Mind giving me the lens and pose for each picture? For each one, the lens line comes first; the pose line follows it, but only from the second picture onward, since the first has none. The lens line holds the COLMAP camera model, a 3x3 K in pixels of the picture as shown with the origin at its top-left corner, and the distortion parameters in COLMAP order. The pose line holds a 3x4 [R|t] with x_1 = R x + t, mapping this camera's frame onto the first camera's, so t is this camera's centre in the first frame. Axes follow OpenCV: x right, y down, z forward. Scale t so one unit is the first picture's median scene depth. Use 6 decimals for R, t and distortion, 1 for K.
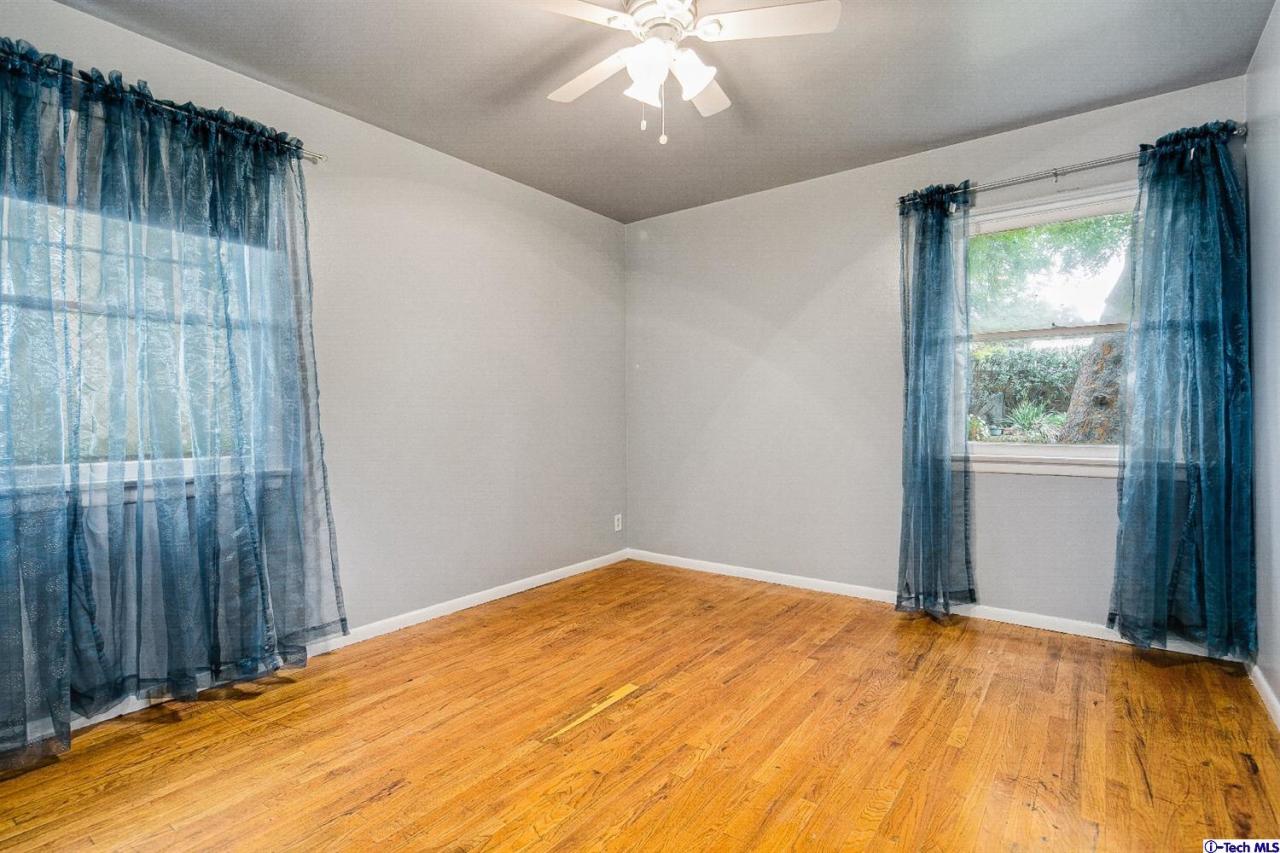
lens RADIAL K [[620.4, 0, 637.6], [0, 620.4, 422.1], [0, 0, 1]] dist [-0.002857, -0.000373]
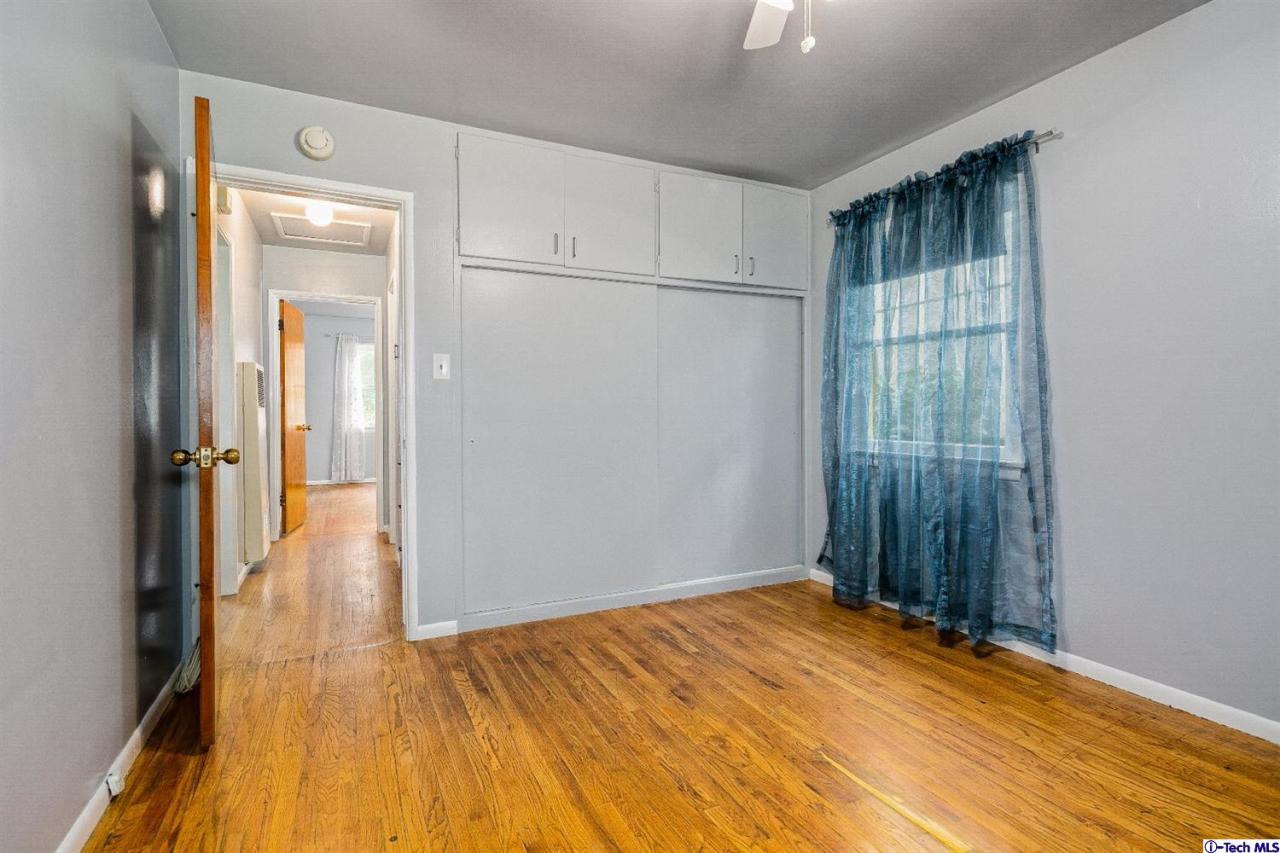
lens RADIAL K [[620.4, 0, 638.3], [0, 620.4, 423.1], [0, 0, 1]] dist [-0.002857, -0.000373]
pose [[-0.461709, 0.022734, -0.886740, 0.723355], [-0.007716, 0.999531, 0.029643, -0.016503], [0.886998, 0.020528, -0.461317, 1.049808]]
